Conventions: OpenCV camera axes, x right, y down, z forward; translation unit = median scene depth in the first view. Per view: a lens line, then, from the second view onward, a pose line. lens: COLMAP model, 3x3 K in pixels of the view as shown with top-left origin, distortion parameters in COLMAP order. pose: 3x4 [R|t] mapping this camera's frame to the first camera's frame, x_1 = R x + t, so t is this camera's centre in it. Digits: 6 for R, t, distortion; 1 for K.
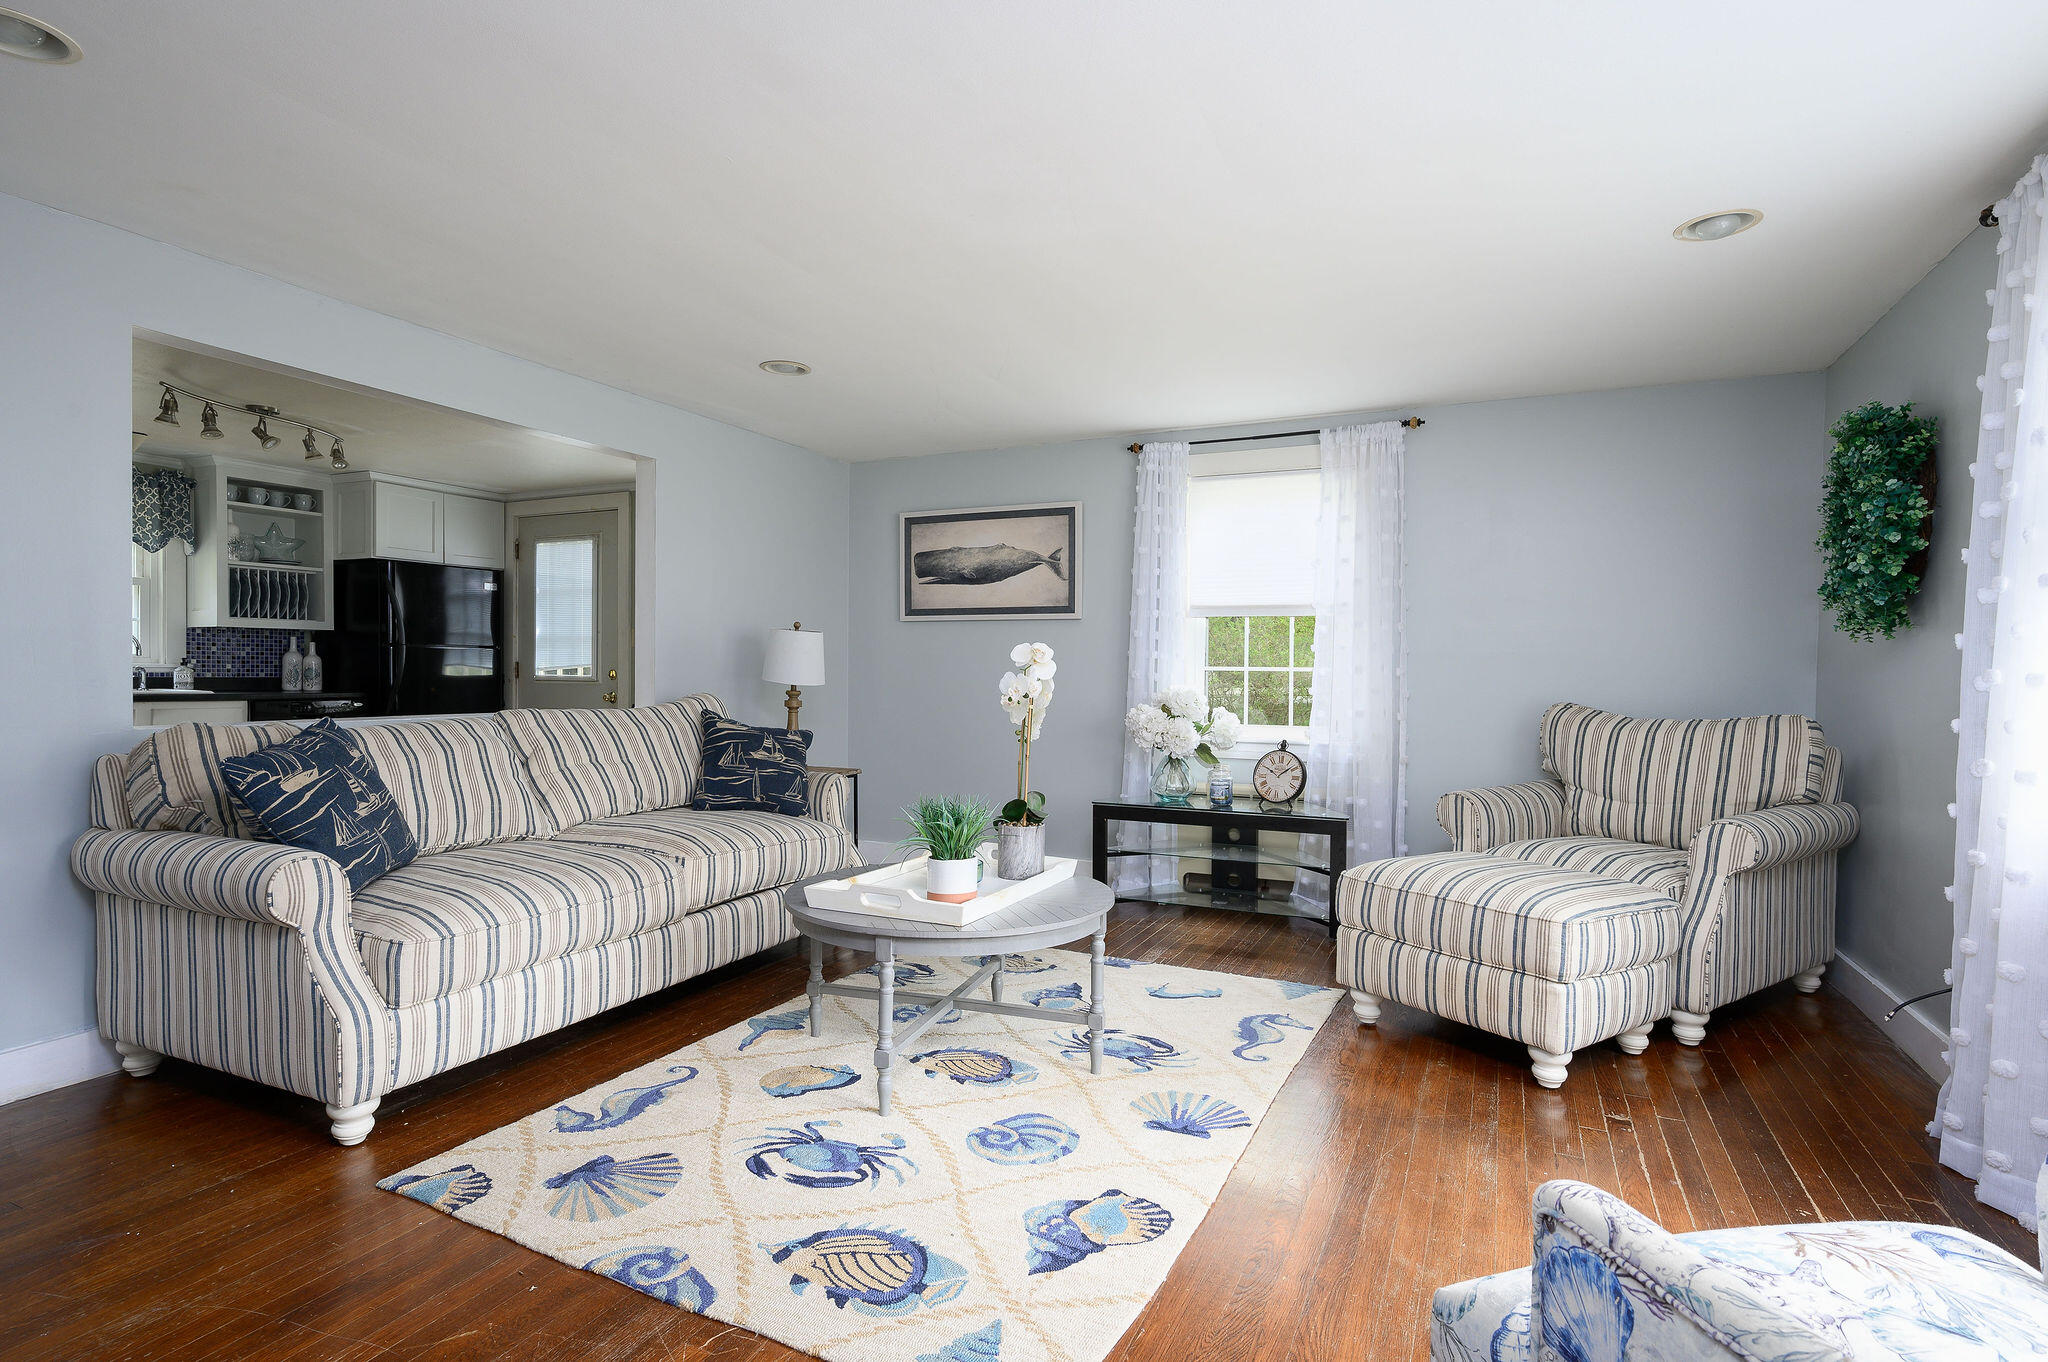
lens RADIAL K [[1018.2, 0, 1016.2], [0, 1018.2, 685.0], [0, 0, 1]] dist [0.001818, 0.000275]
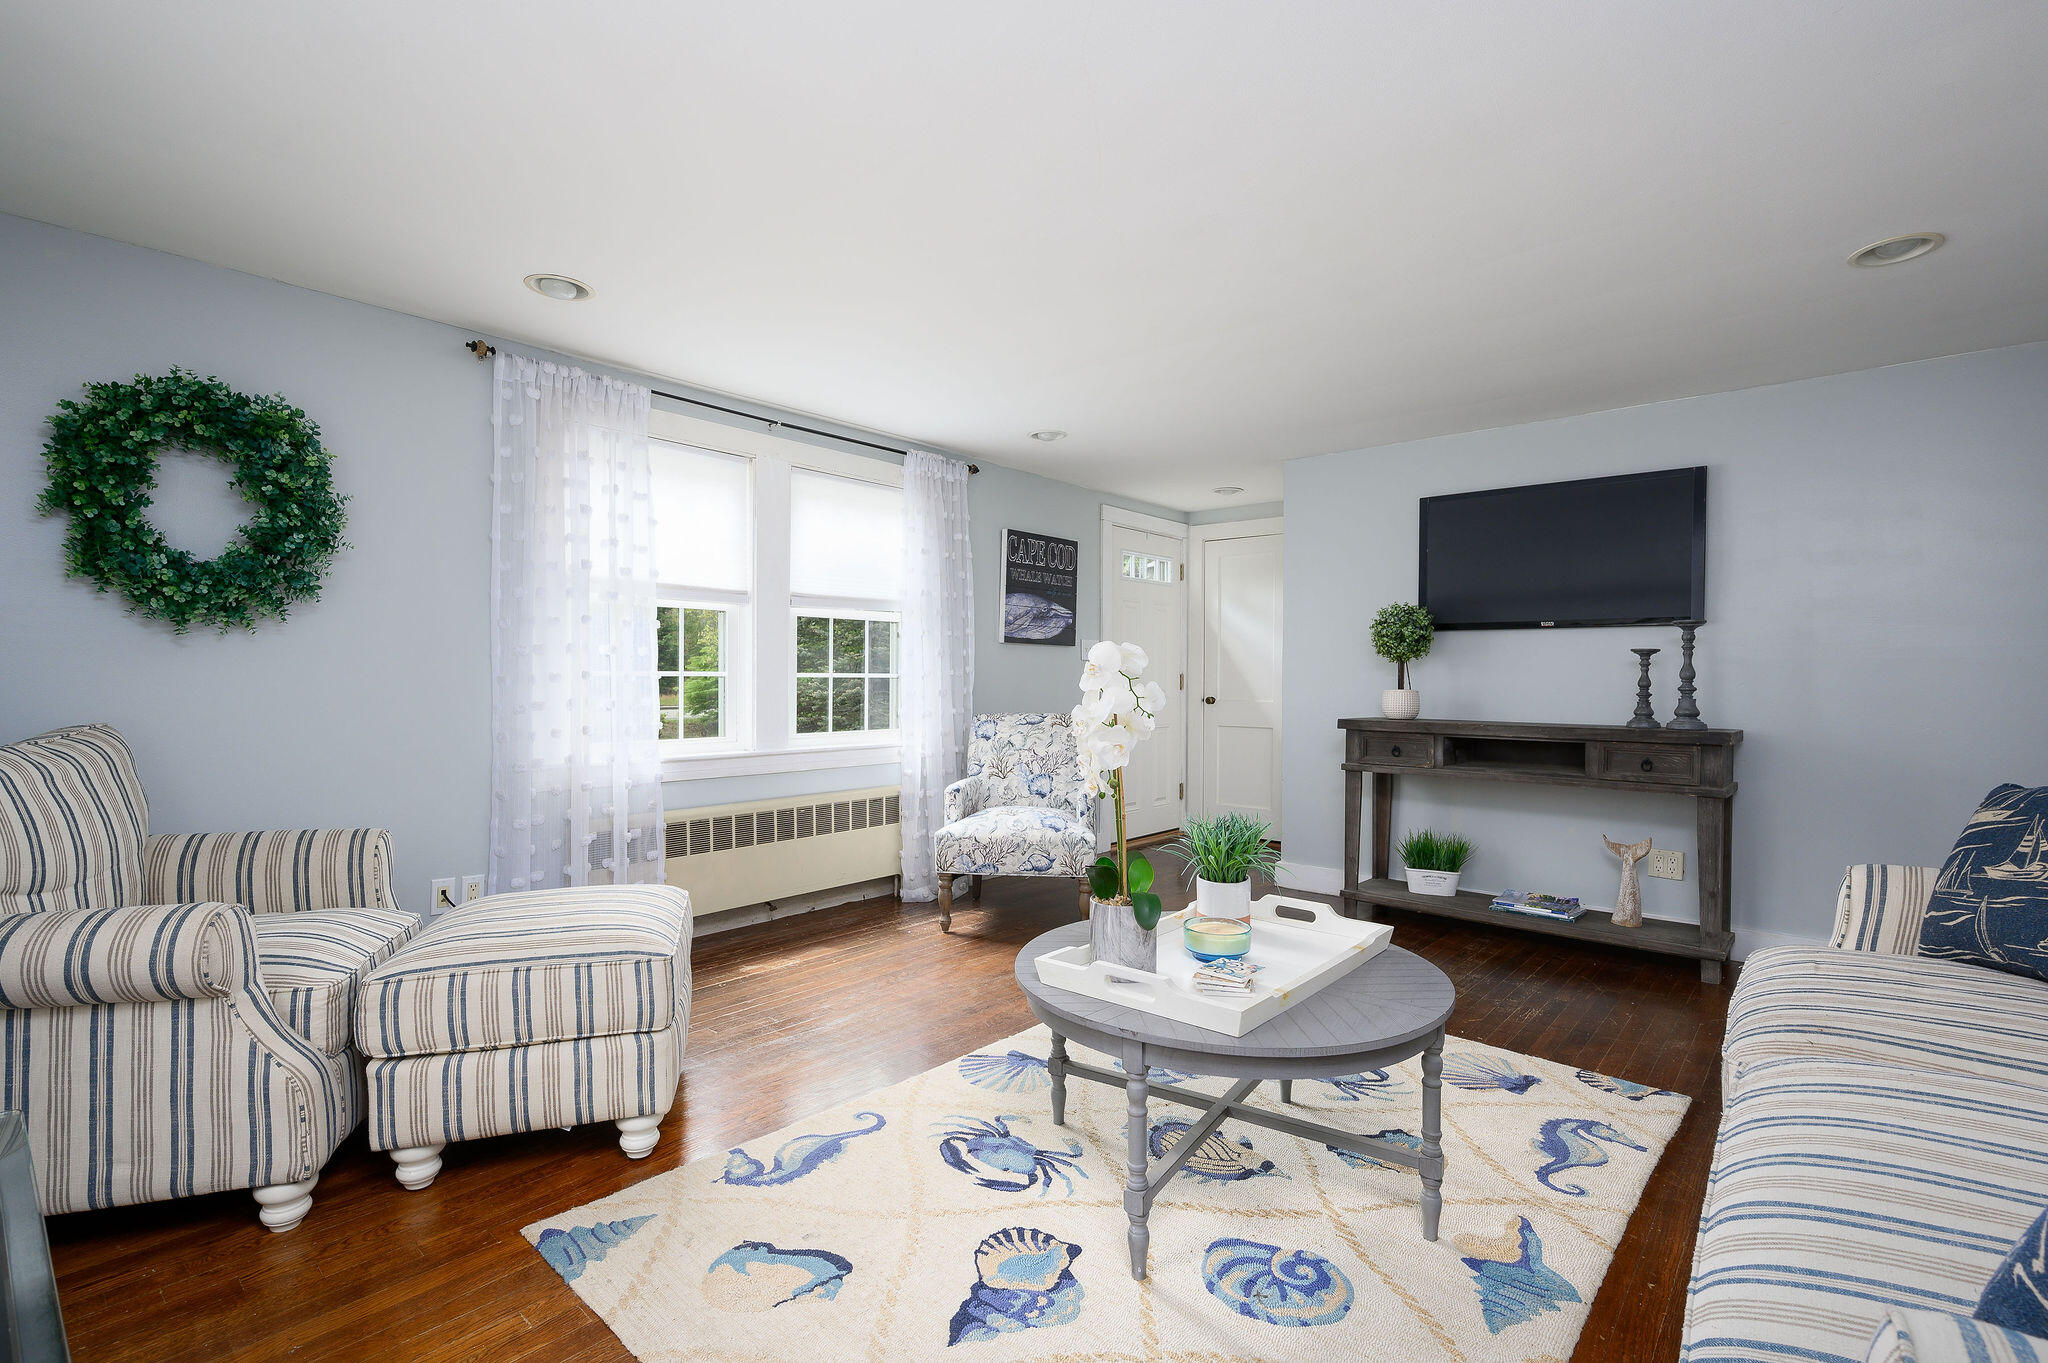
lens RADIAL K [[937.6, 0, 1014.5], [0, 937.6, 689.7], [0, 0, 1]] dist [-0.001130, -0.000384]
pose [[-0.960536, -0.016962, 0.277637, -0.057793], [-0.008824, 0.999495, 0.030536, -0.015593], [-0.278015, 0.026881, -0.960201, 0.954260]]
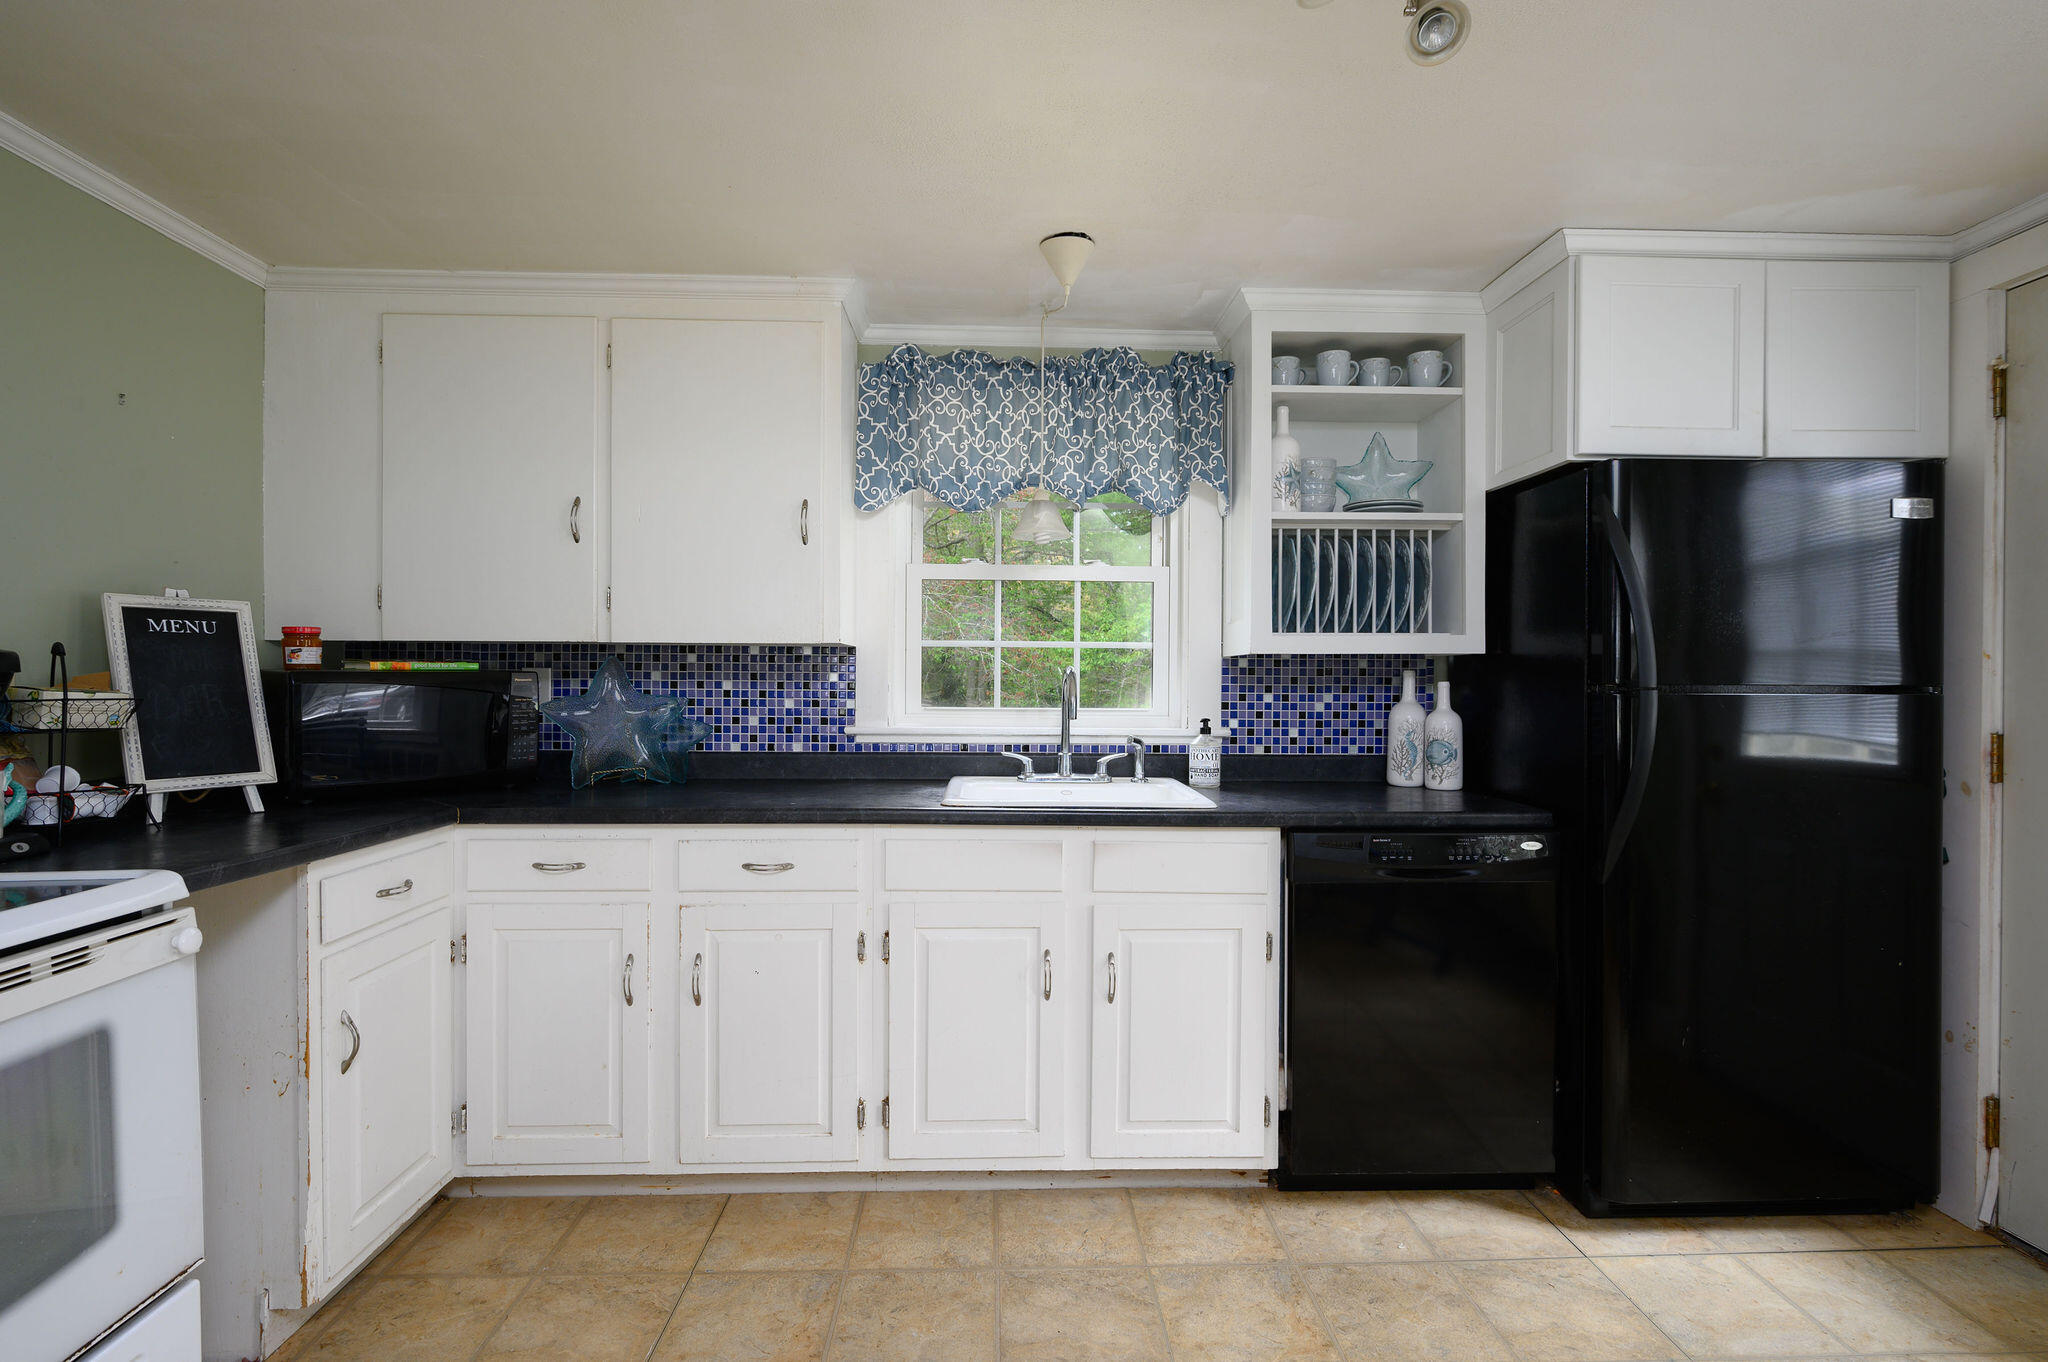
lens RADIAL K [[981.1, 0, 1029.3], [0, 981.1, 686.7], [0, 0, 1]] dist [-0.002030, 0.000340]
pose [[0.469384, -0.000872, -0.882994, -0.476489], [-0.012925, 0.999886, -0.007857, -0.041169], [0.882900, 0.015100, 0.469319, 0.768453]]
